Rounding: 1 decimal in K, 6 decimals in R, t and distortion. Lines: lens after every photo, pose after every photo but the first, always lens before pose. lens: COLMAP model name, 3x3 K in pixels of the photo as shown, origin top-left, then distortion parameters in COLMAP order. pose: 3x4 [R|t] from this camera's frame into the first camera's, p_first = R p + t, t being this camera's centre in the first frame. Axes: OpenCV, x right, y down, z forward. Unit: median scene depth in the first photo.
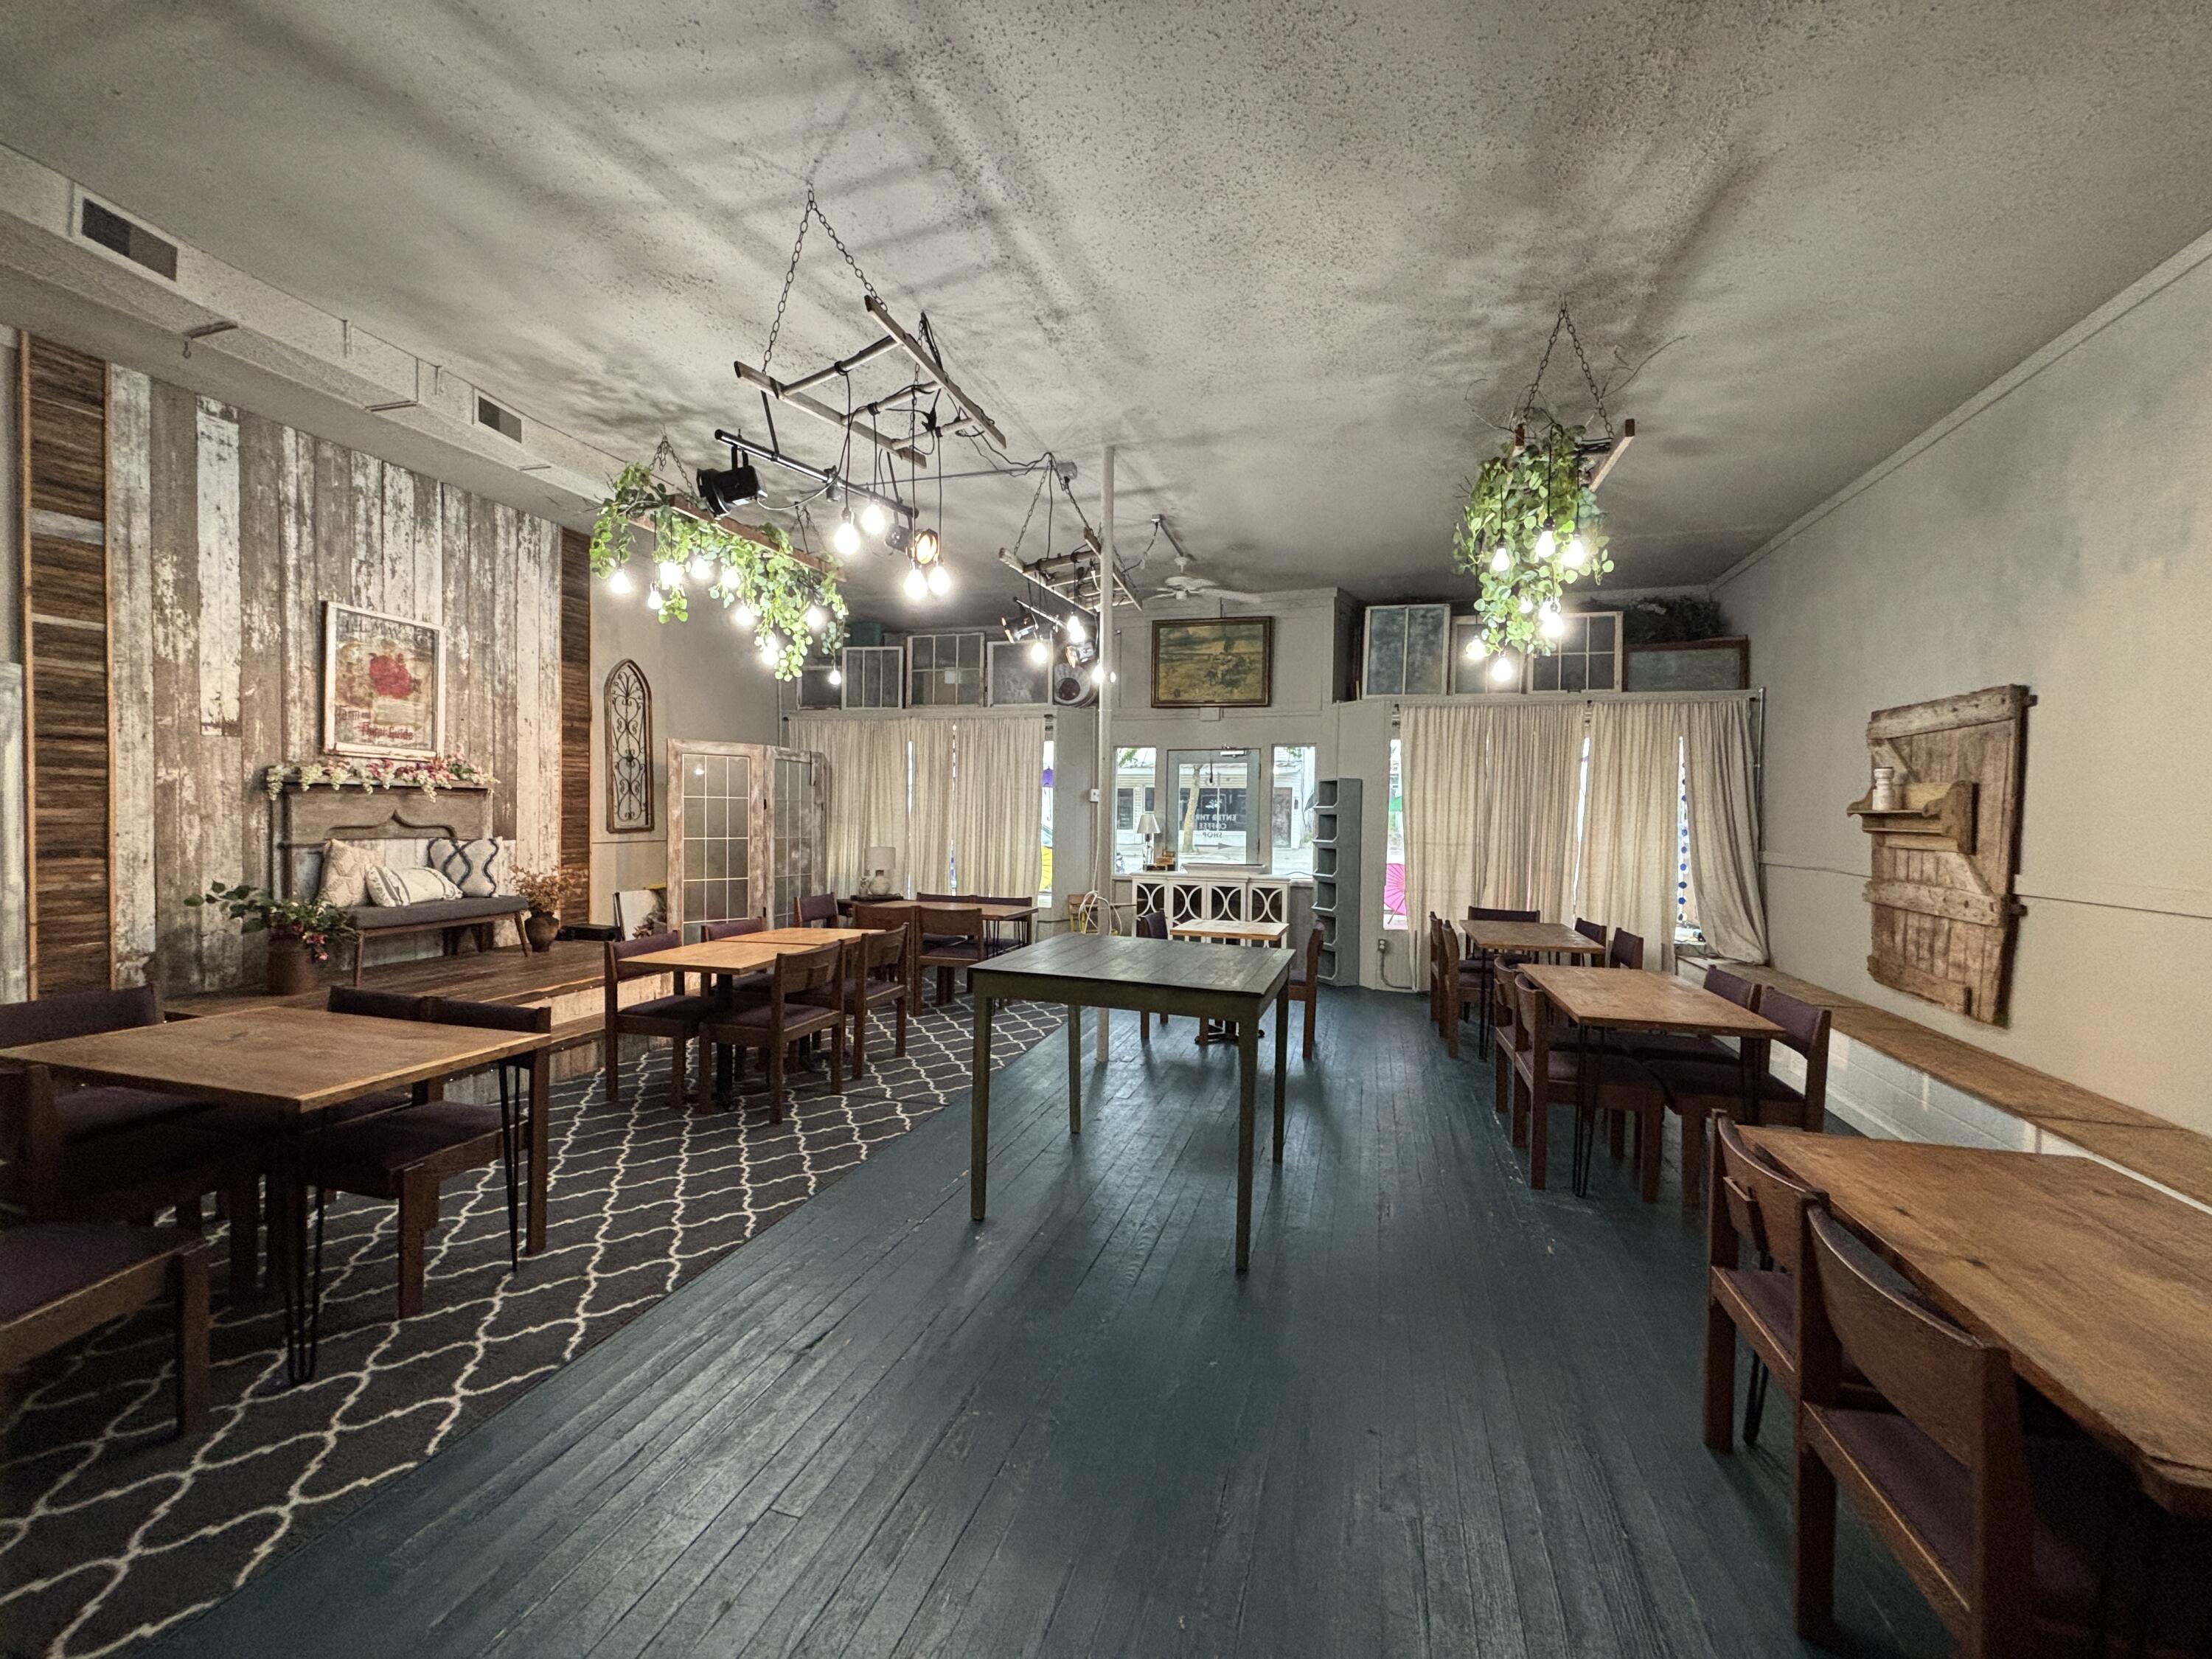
lens RADIAL K [[887.5, 0, 1102.3], [0, 887.5, 835.0], [0, 0, 1]] dist [0.006163, -0.001834]
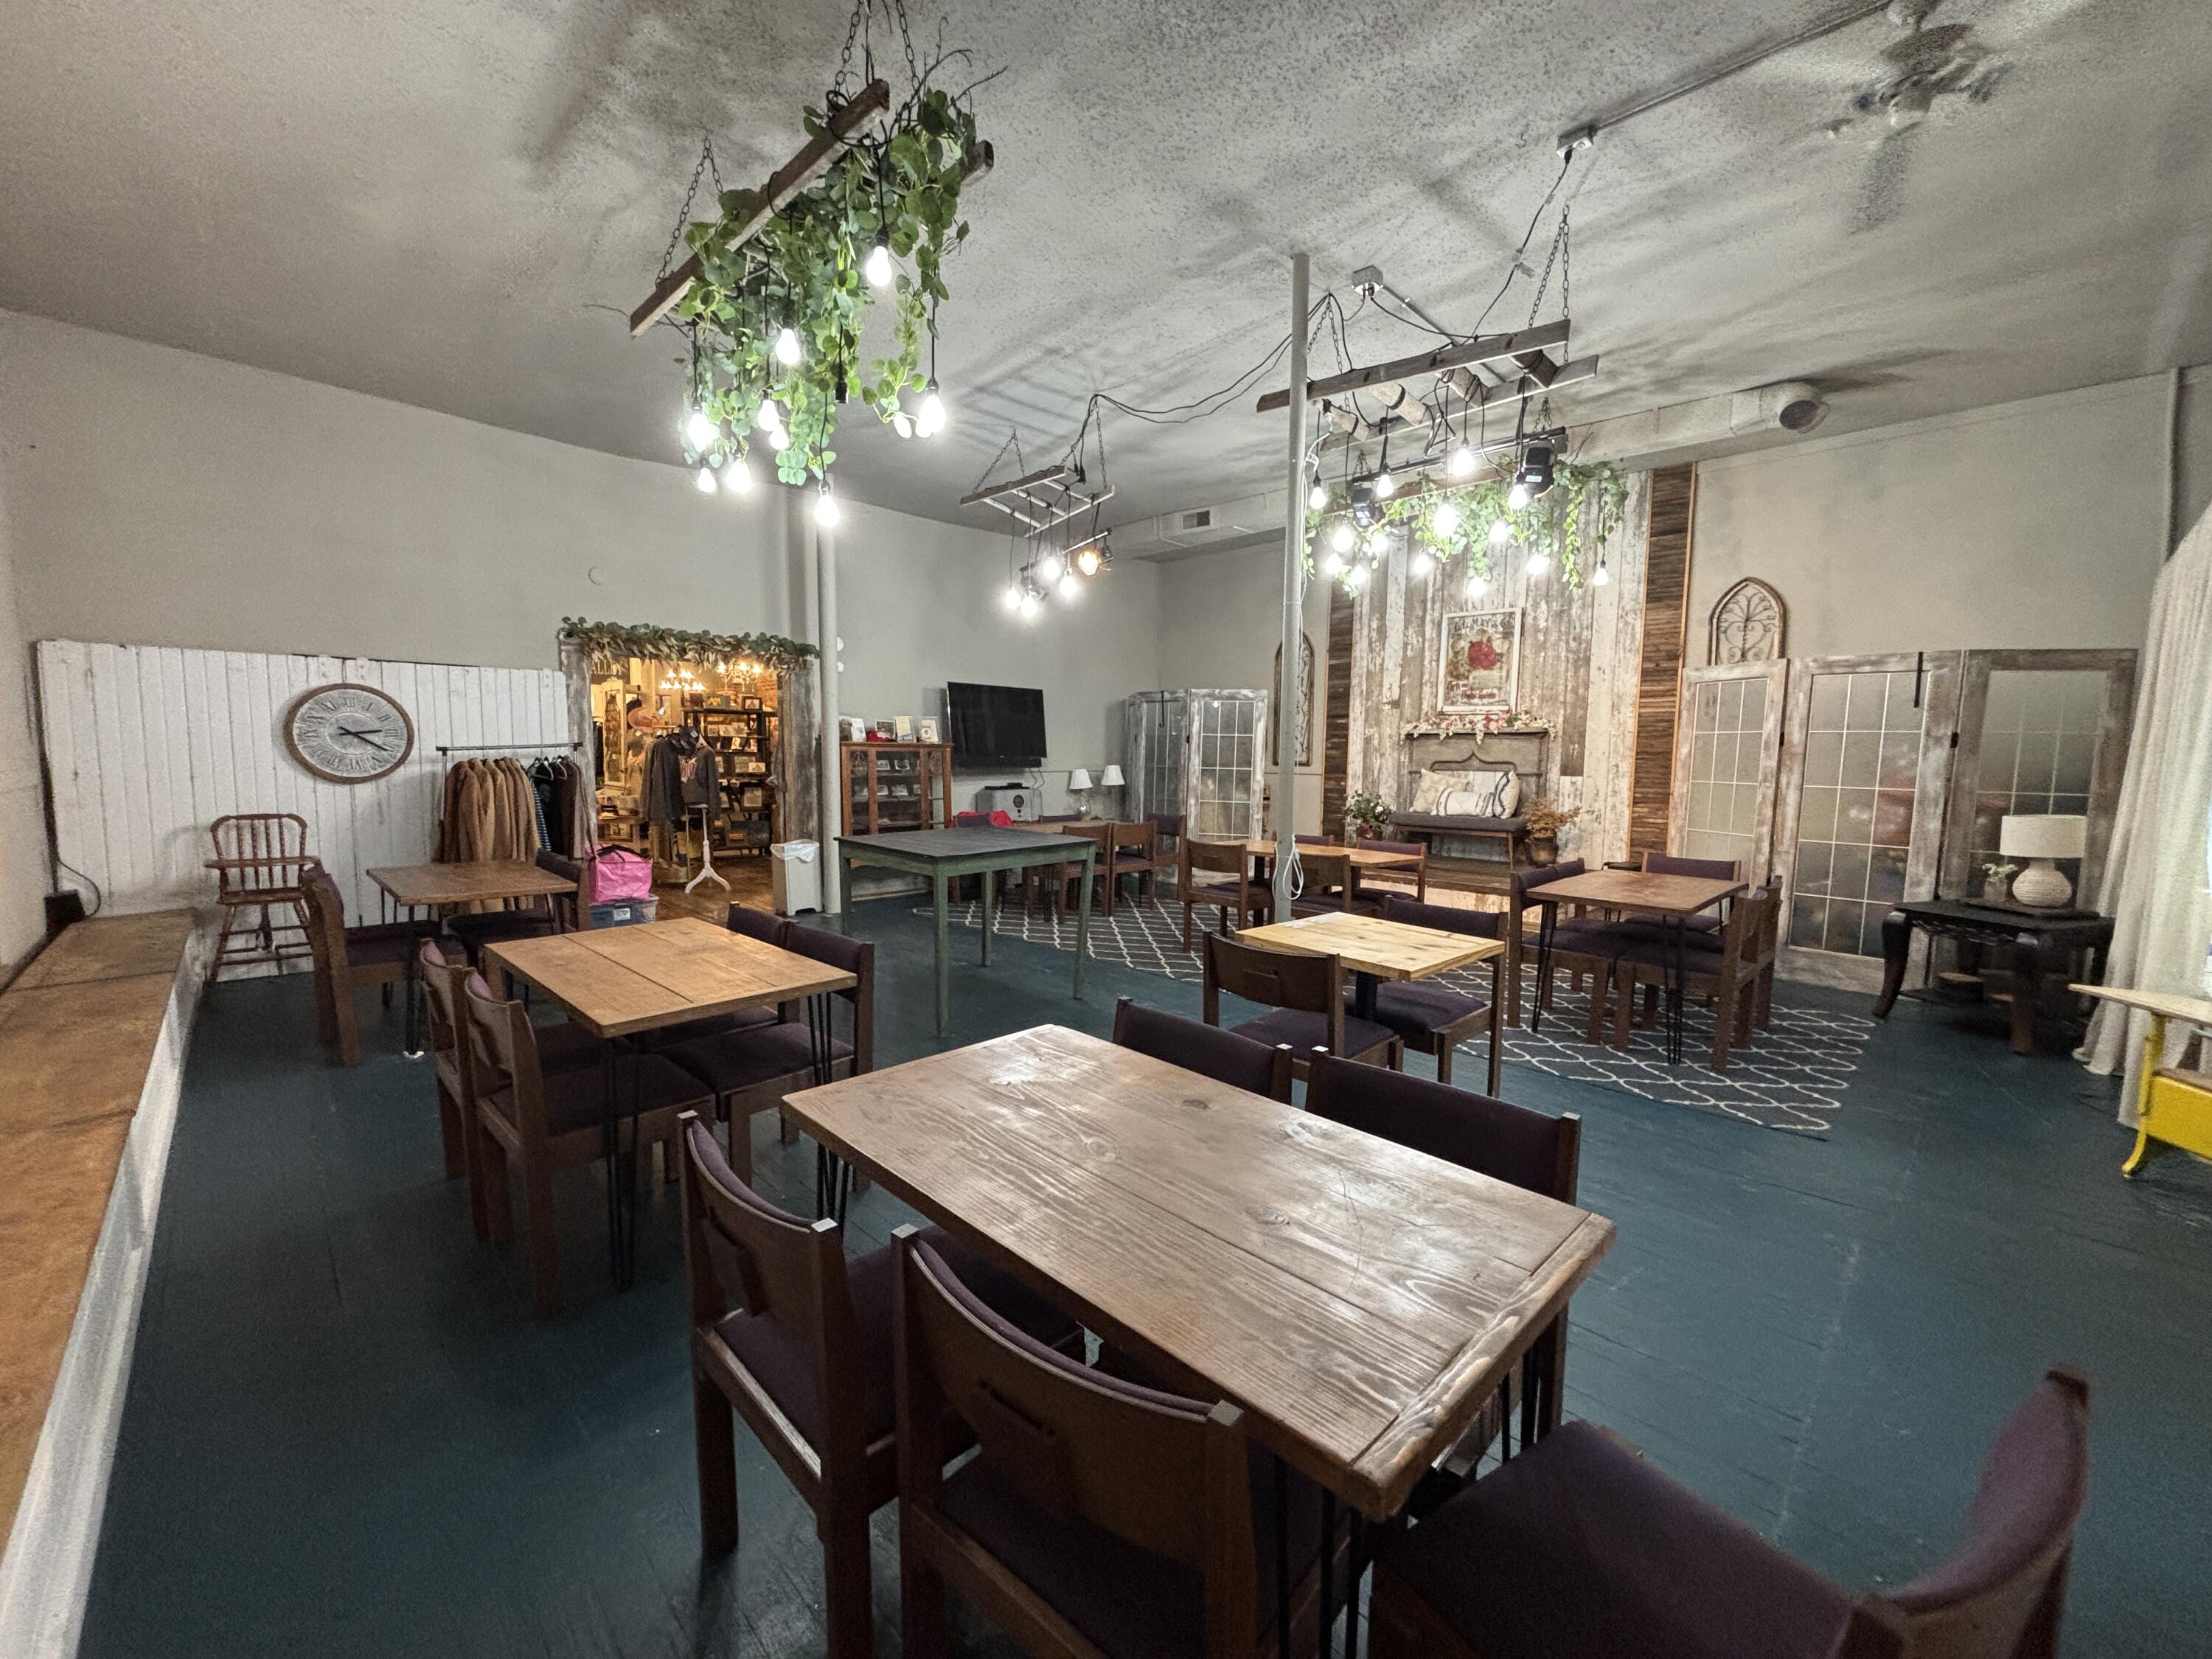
lens RADIAL K [[887.5, 0, 1100.3], [0, 887.5, 837.7], [0, 0, 1]] dist [0.006163, -0.001834]
pose [[-0.480209, 0.066139, -0.874657, 0.739141], [-0.037730, 0.994673, 0.095929, -0.002767], [0.876342, 0.079067, -0.475156, 1.162886]]
